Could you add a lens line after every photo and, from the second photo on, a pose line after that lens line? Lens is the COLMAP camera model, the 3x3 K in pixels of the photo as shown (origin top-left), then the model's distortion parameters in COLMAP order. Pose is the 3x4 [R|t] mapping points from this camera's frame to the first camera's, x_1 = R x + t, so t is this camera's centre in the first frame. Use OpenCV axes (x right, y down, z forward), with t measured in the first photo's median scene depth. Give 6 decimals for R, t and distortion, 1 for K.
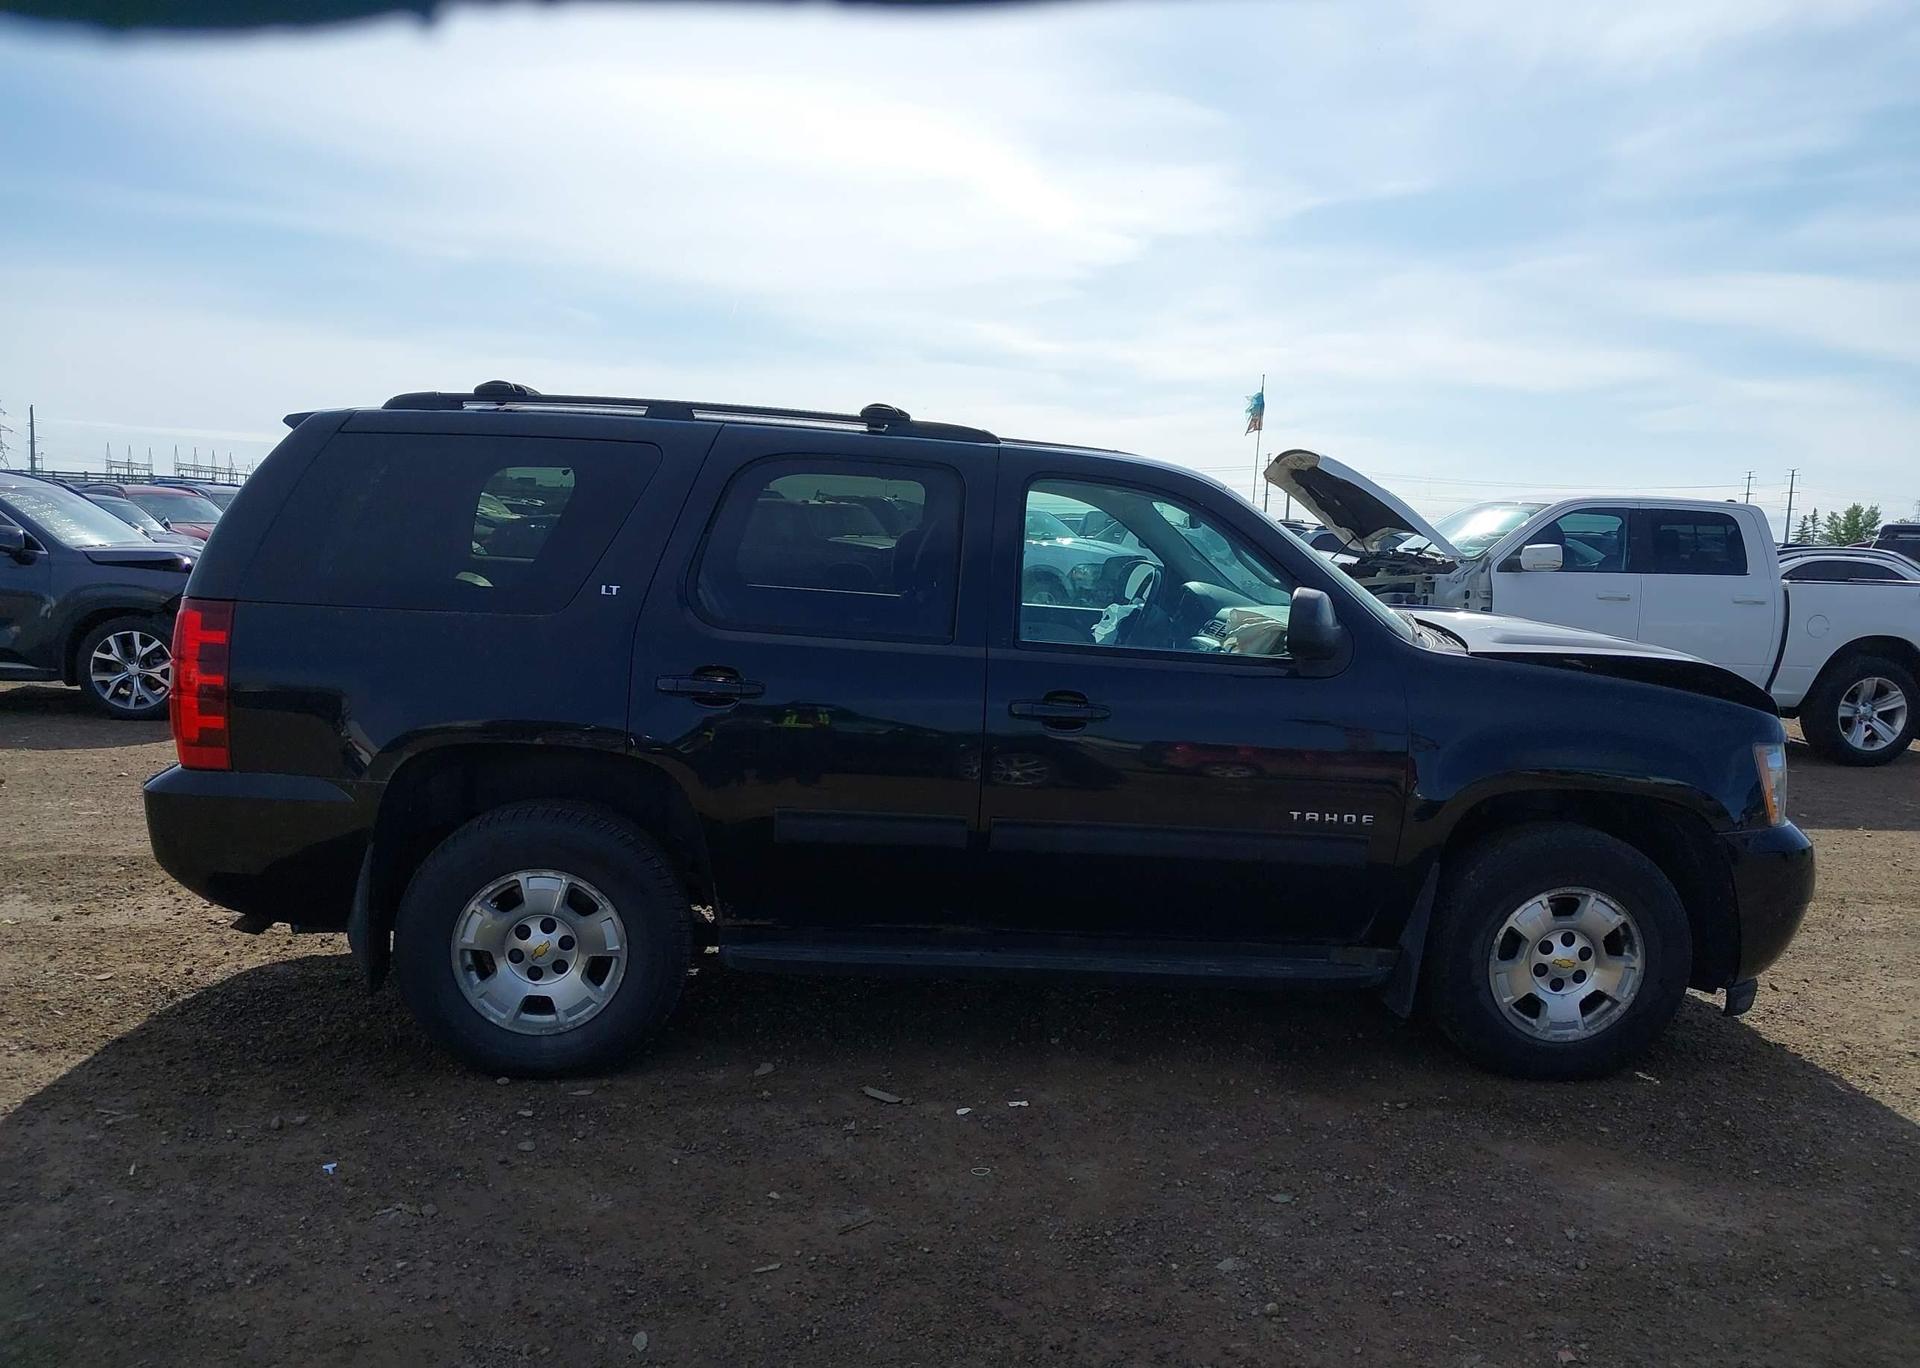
lens RADIAL K [[1511.5, 0, 967.0], [0, 1511.5, 692.1], [0, 0, 1]] dist [0.076928, -0.130673]
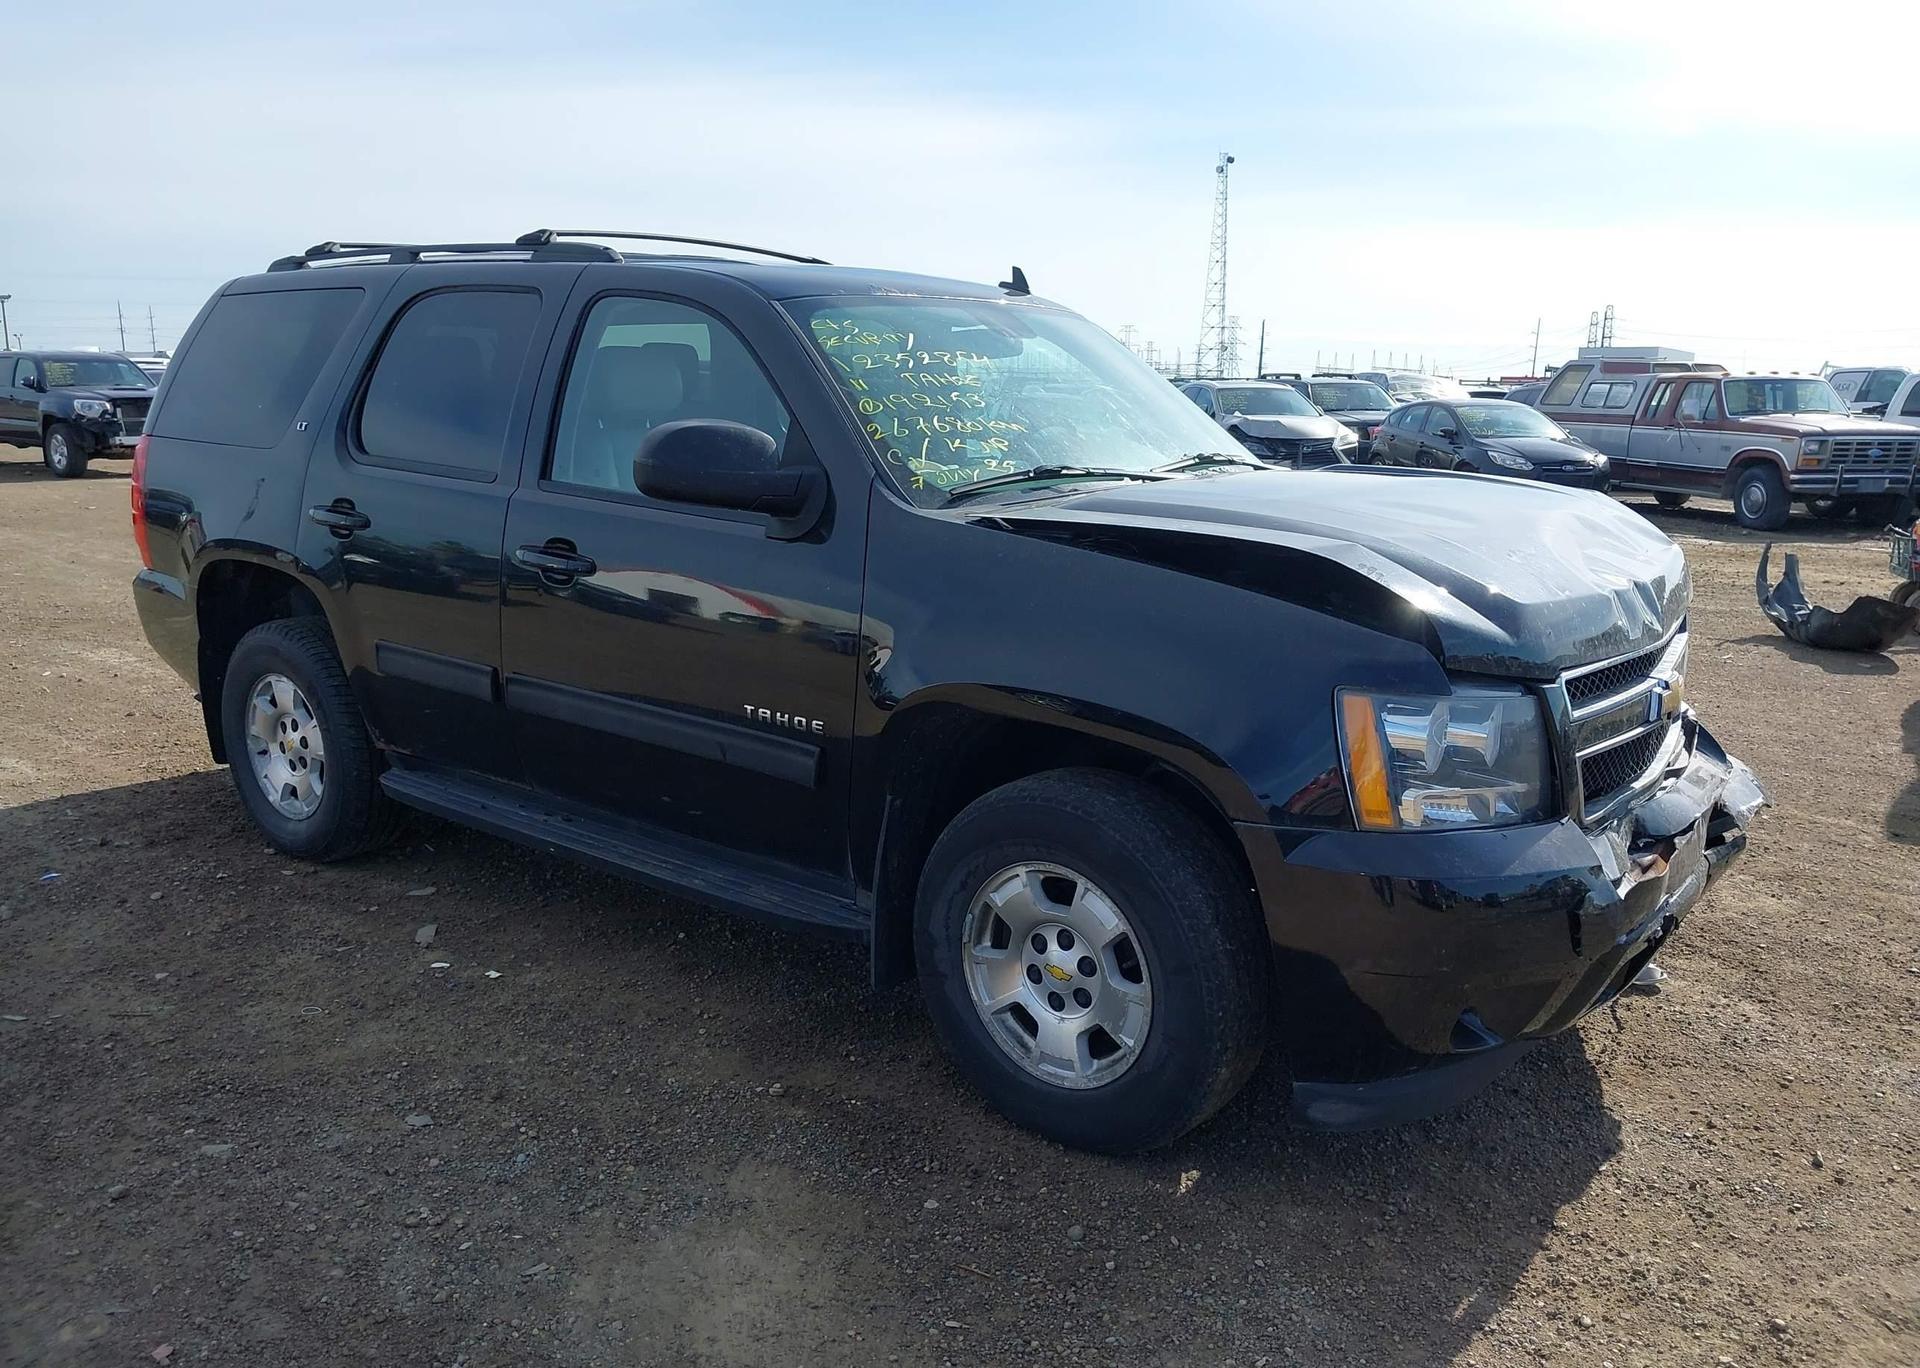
lens RADIAL K [[1511.5, 0, 967.0], [0, 1511.5, 692.1], [0, 0, 1]] dist [0.076928, -0.130673]
pose [[0.735257, 0.110980, -0.668641, 0.835183], [-0.067107, 0.993576, 0.091120, -0.008320], [0.674458, -0.022126, 0.737982, 0.486708]]
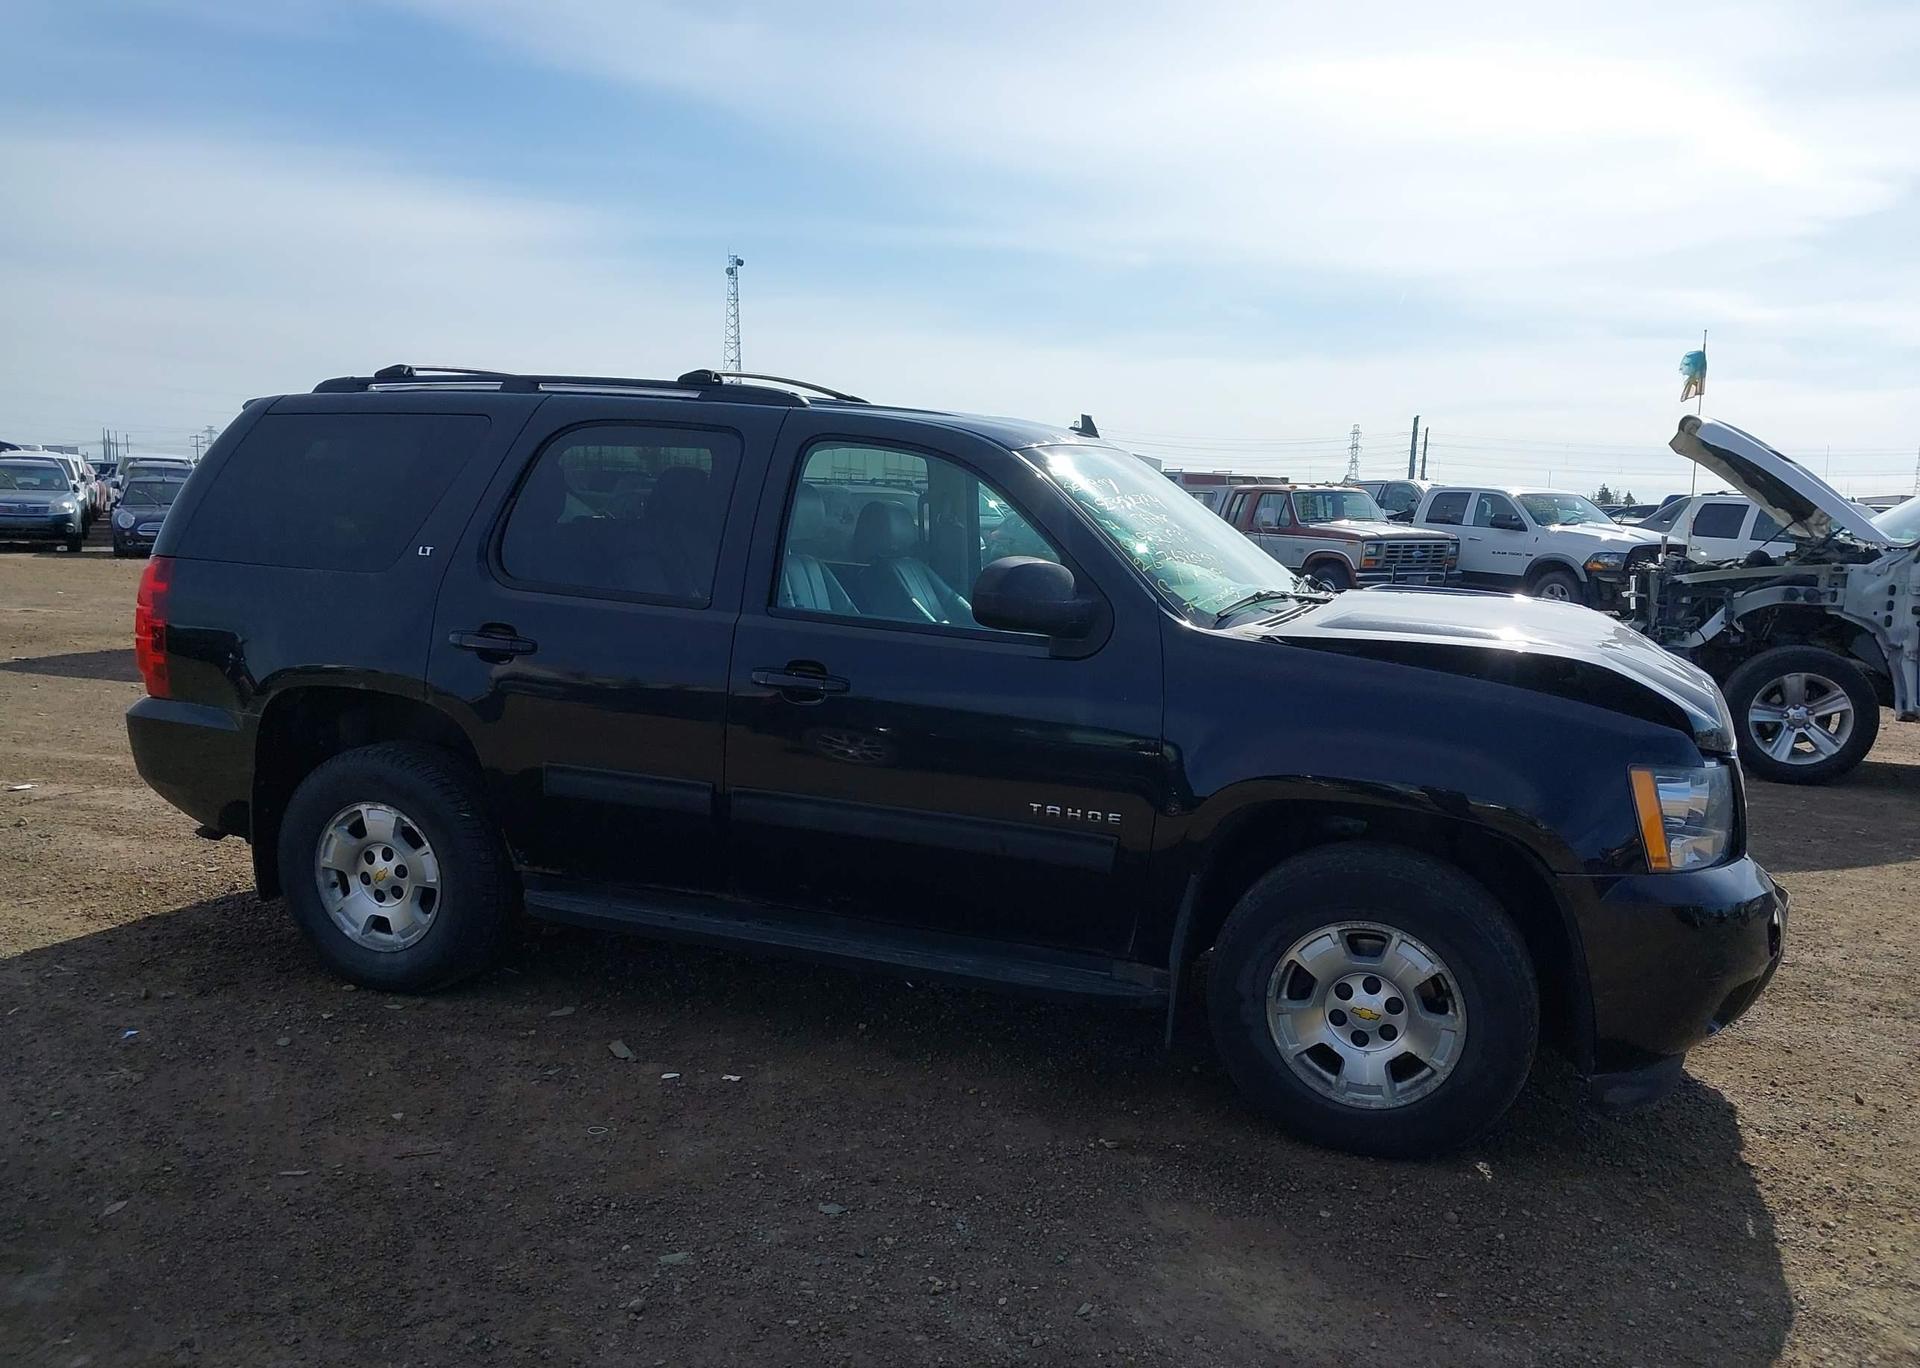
lens RADIAL K [[1515.4, 0, 960.9], [0, 1515.4, 695.1], [0, 0, 1]] dist [0.065043, -0.110741]
pose [[0.908018, 0.047429, -0.416237, 0.549013], [-0.044970, 0.998865, 0.015715, 0.001422], [0.416510, 0.004449, 0.909120, 0.158788]]
